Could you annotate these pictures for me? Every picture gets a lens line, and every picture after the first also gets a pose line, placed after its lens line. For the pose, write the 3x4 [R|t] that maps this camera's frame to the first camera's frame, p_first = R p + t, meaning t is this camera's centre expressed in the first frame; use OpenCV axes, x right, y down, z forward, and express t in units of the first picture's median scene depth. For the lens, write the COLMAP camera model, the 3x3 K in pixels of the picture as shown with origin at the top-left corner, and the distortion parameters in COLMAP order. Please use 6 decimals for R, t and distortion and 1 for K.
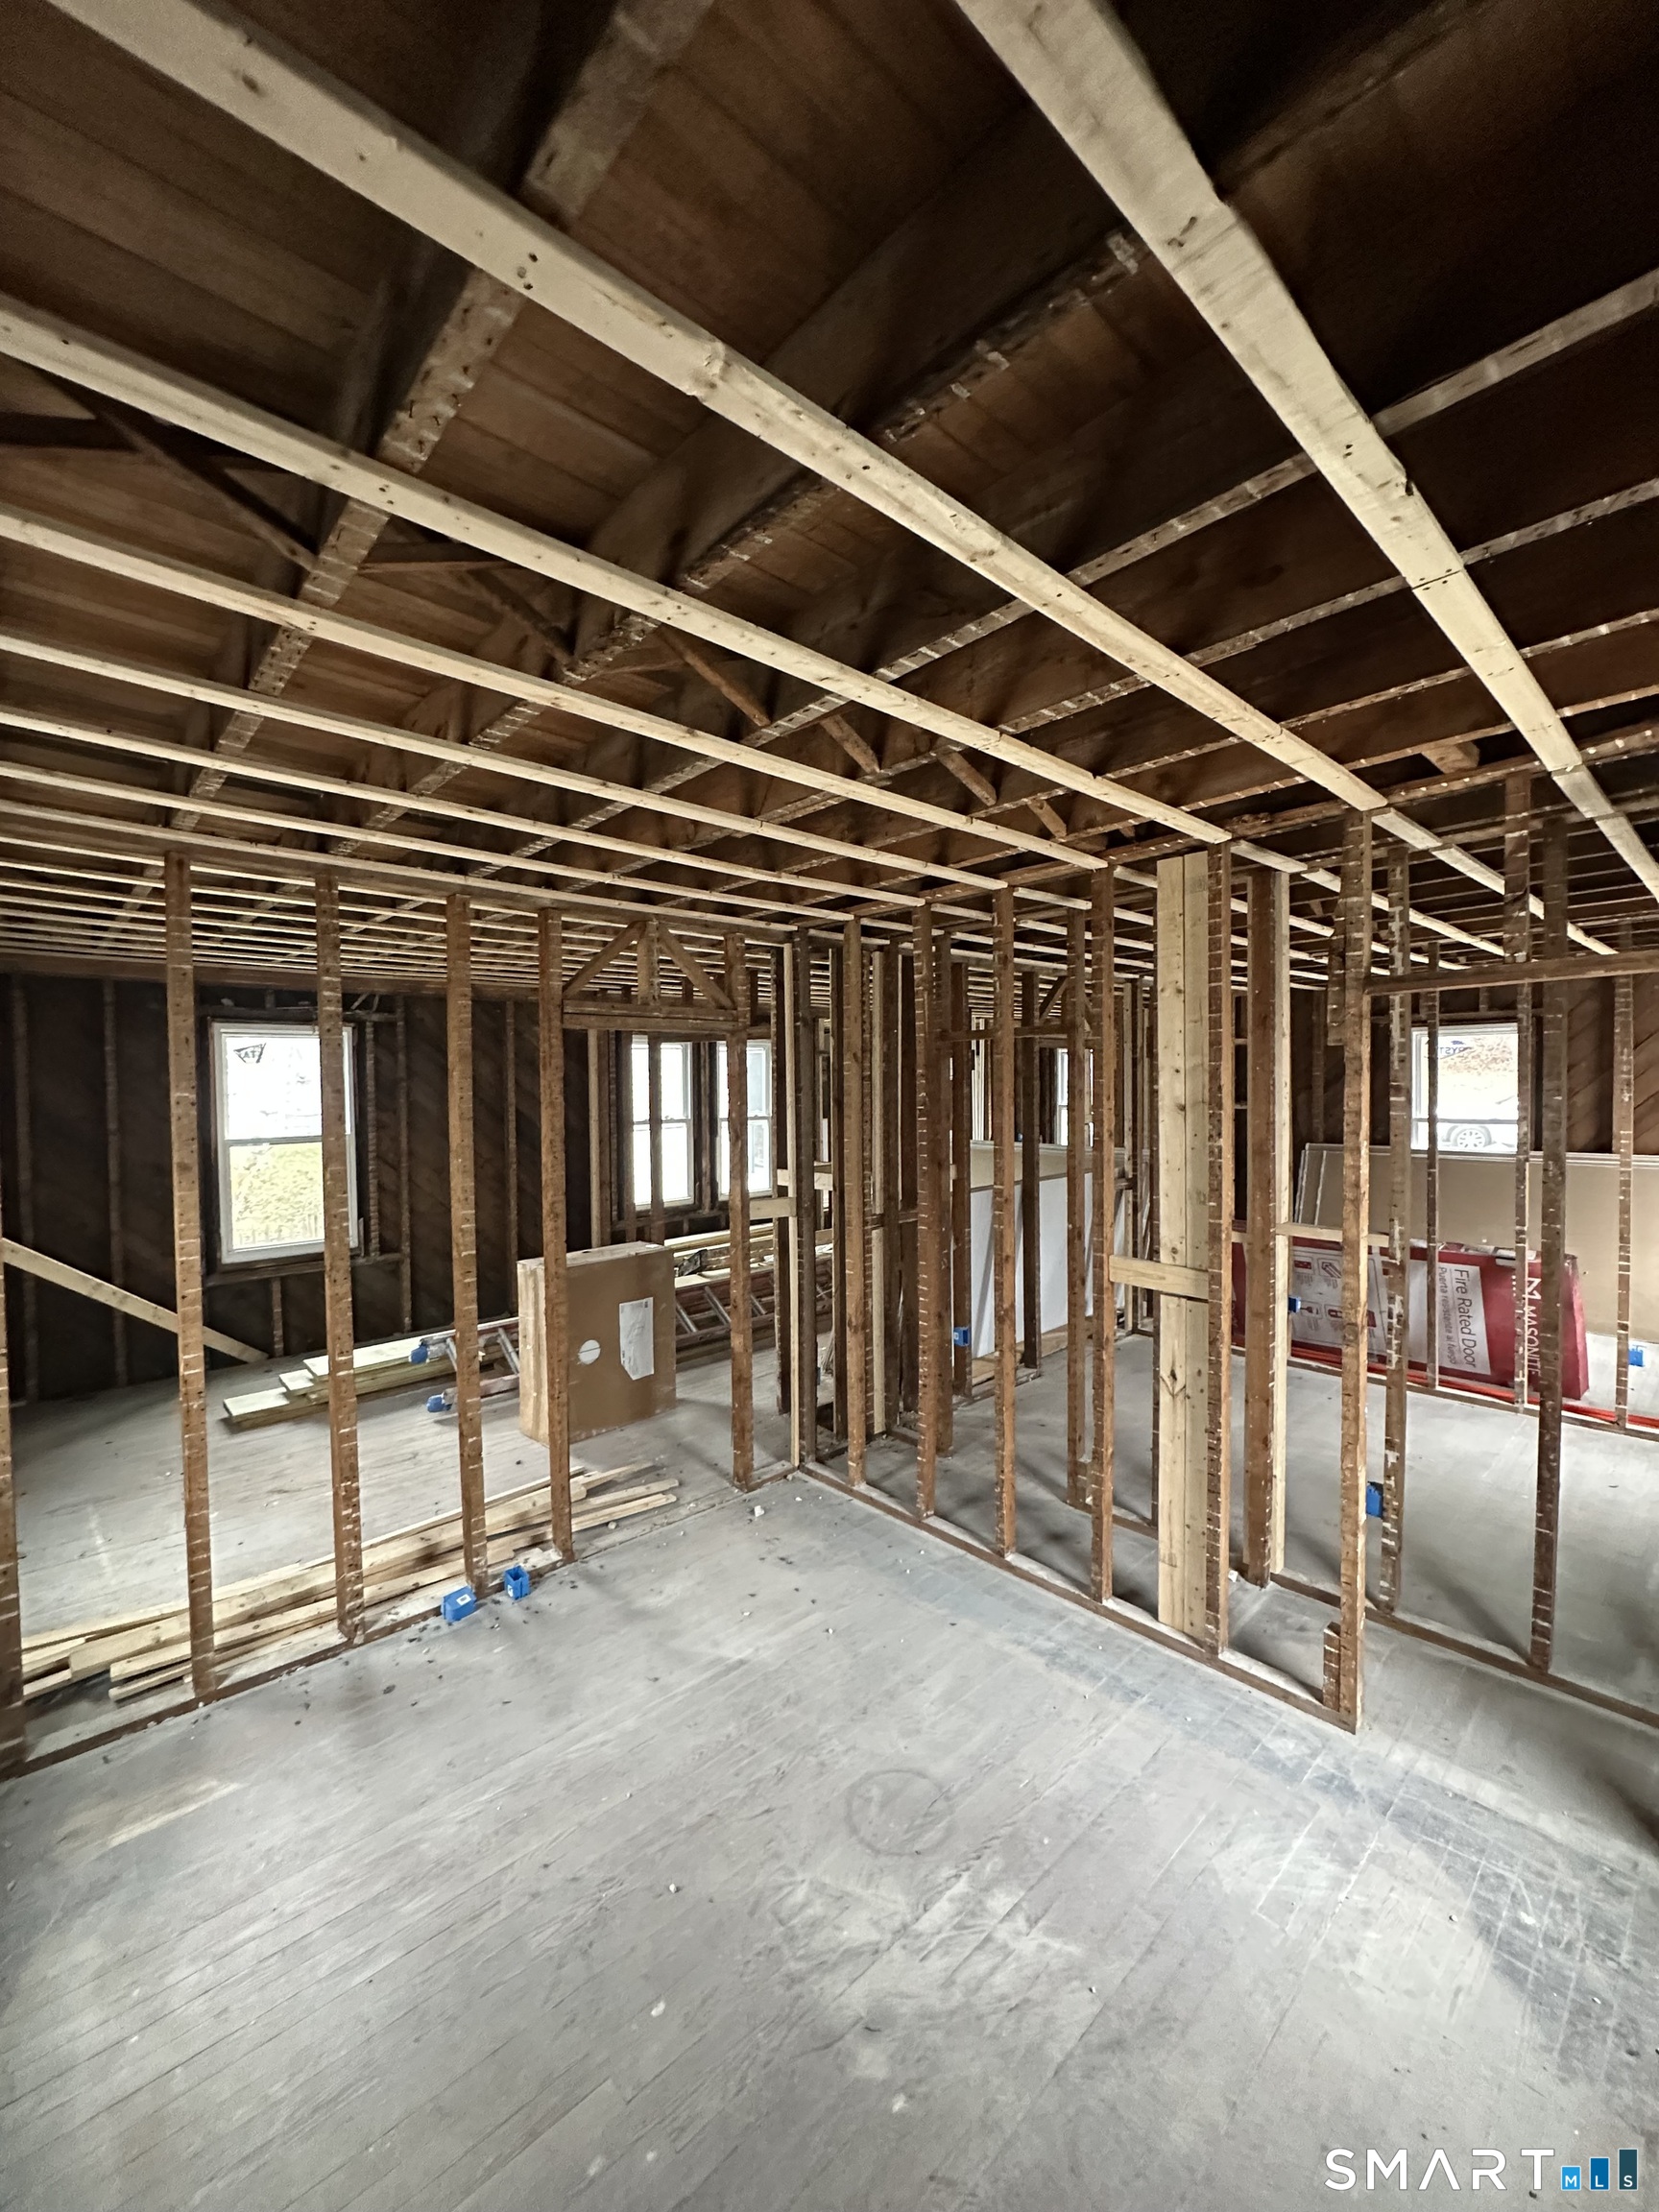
lens RADIAL K [[878.3, 0, 835.6], [0, 878.3, 1089.1], [0, 0, 1]] dist [-0.004467, 0.001146]
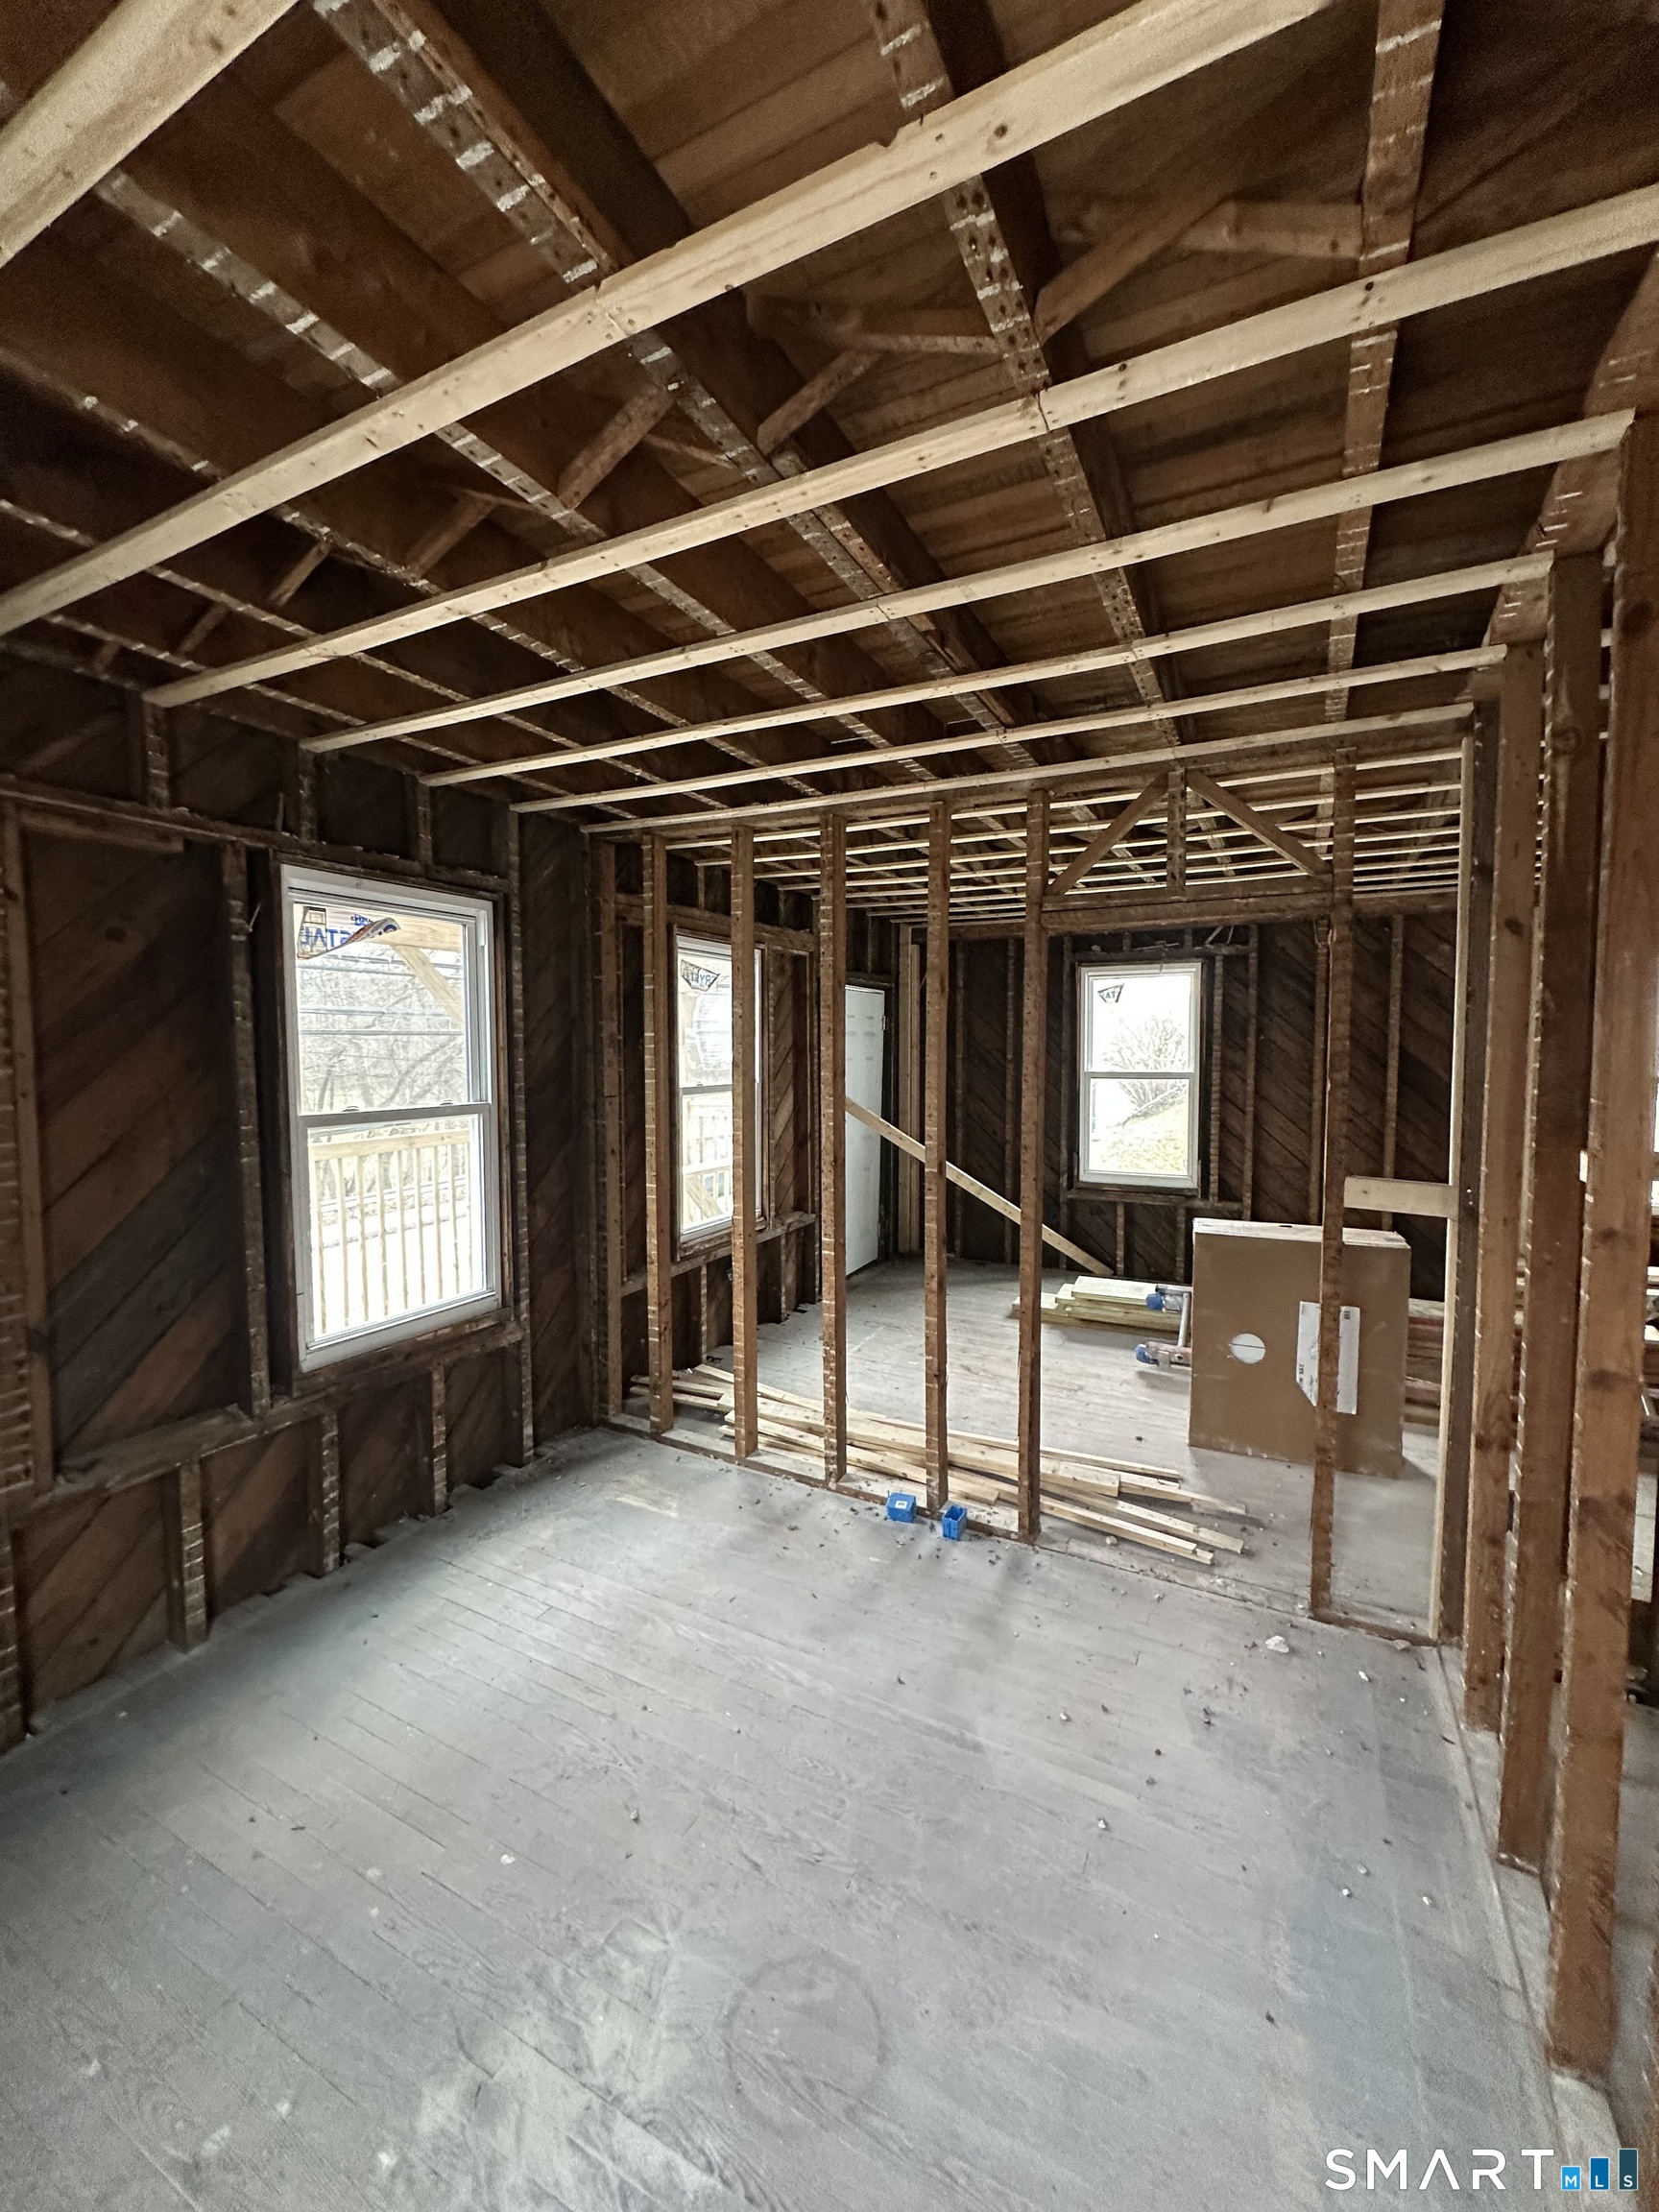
lens RADIAL K [[878.3, 0, 810.0], [0, 878.3, 1087.8], [0, 0, 1]] dist [-0.004467, 0.001146]
pose [[0.334793, 0.051755, -0.940869, 0.379632], [-0.009937, 0.998629, 0.051396, 0.037144], [0.942239, -0.007858, 0.334848, 0.448360]]
